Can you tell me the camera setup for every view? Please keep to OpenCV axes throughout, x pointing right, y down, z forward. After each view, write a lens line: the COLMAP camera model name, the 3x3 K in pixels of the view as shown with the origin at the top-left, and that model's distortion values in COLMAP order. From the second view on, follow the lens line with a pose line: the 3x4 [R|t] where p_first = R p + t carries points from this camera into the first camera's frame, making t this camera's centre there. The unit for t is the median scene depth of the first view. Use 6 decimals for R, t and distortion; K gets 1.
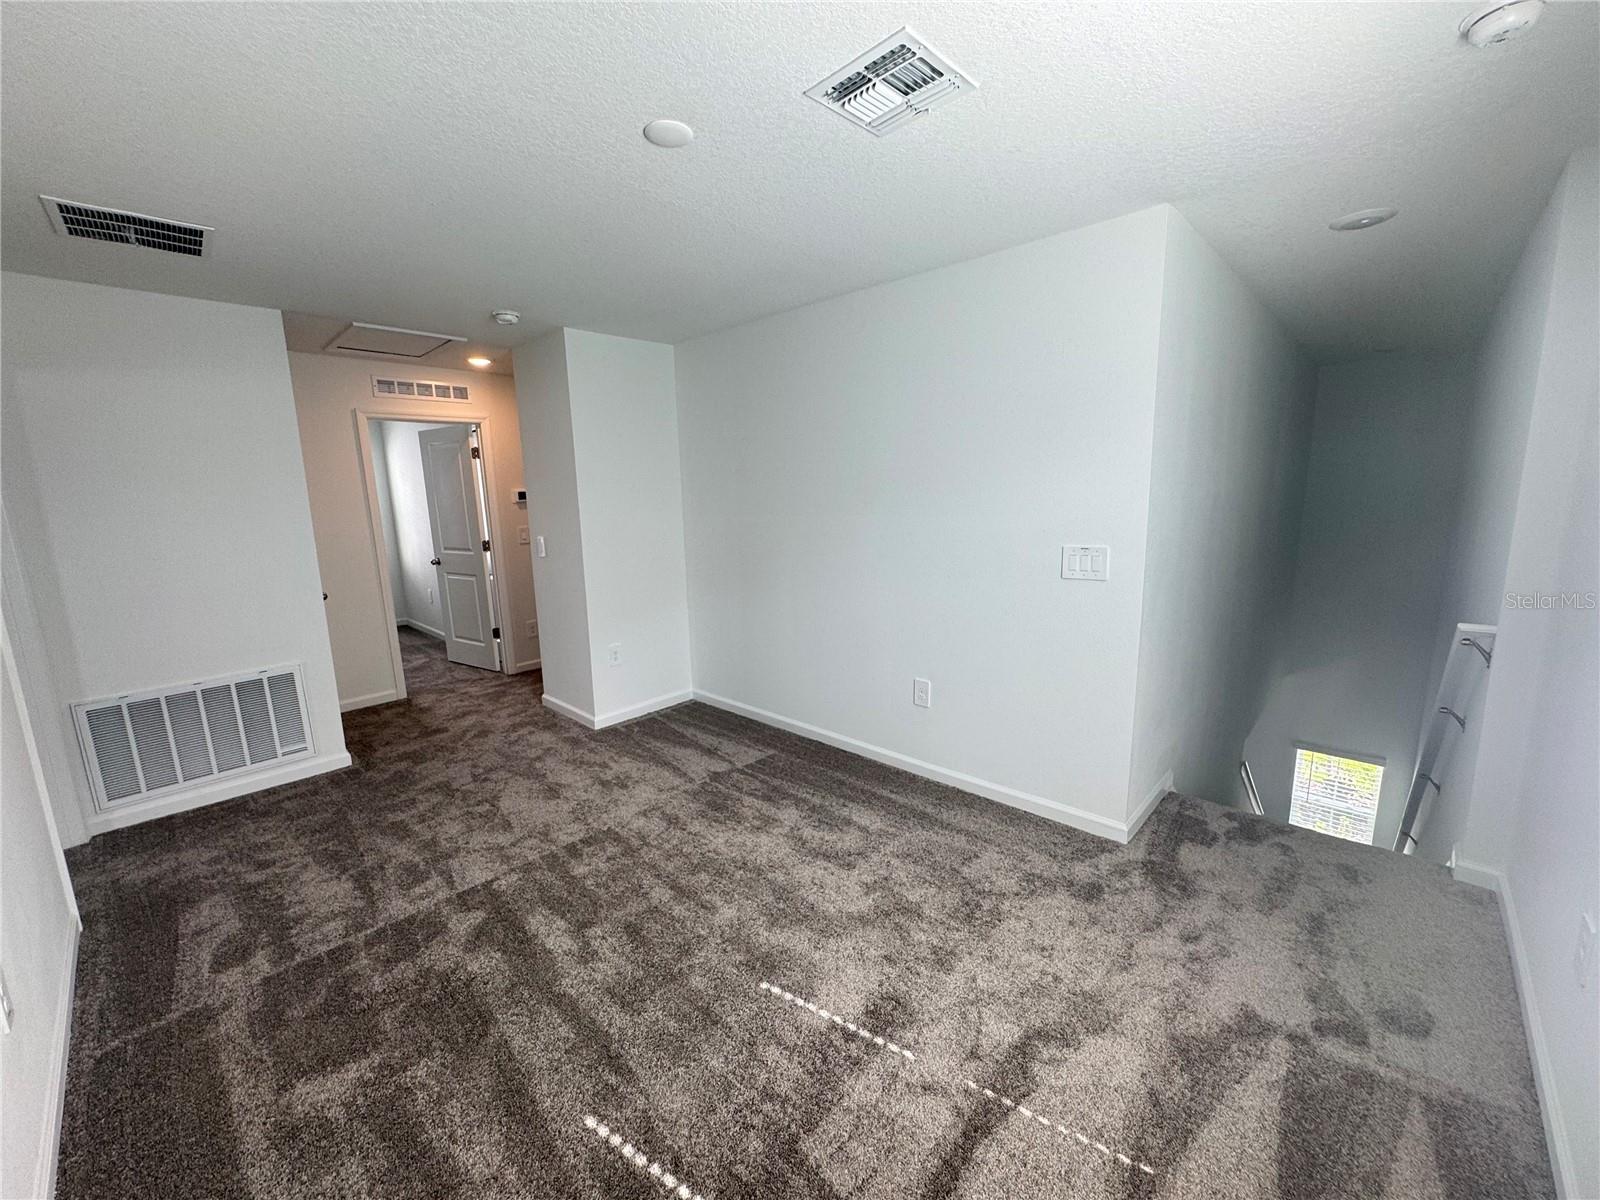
lens RADIAL K [[638.3, 0, 801.7], [0, 638.3, 598.9], [0, 0, 1]] dist [-0.001616, 0.000357]
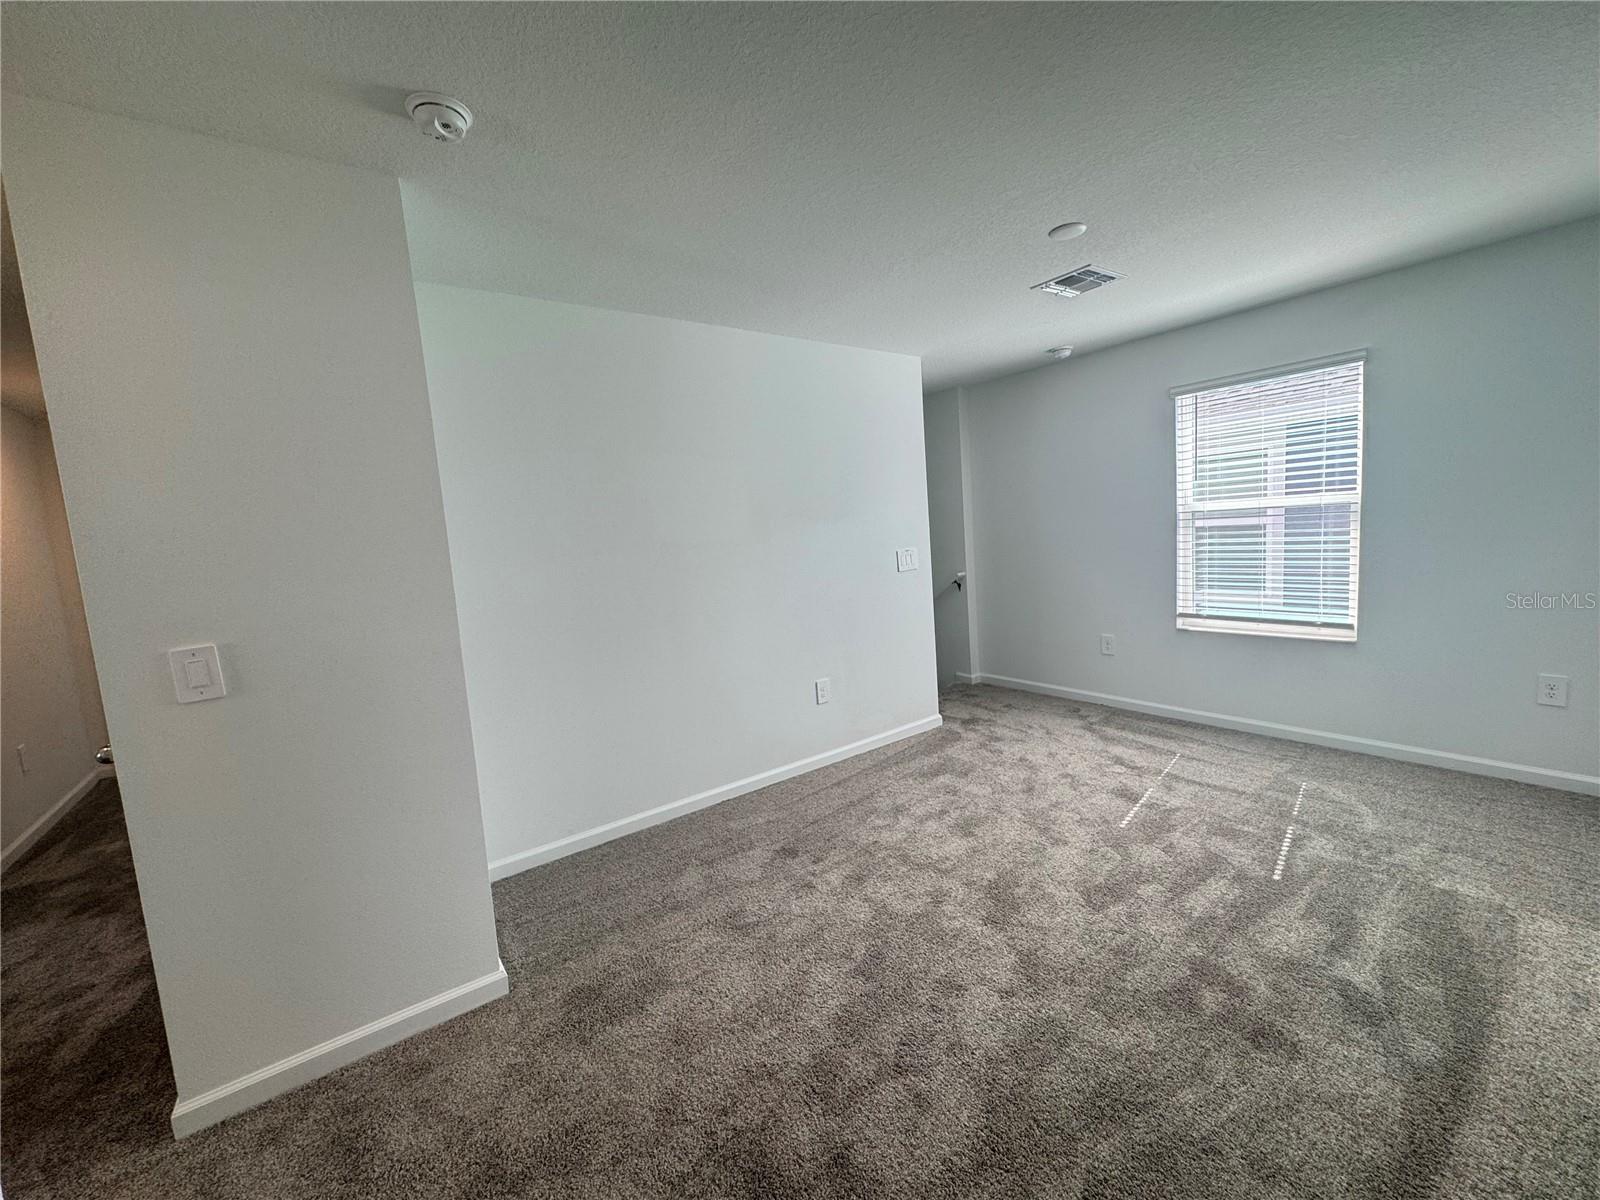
lens RADIAL K [[638.3, 0, 801.7], [0, 638.3, 598.9], [0, 0, 1]] dist [-0.001616, 0.000357]
pose [[0.170234, -0.084952, 0.981735, -1.532013], [0.225742, 0.973144, 0.045065, -0.118057], [-0.959198, 0.213947, 0.184840, 1.303428]]
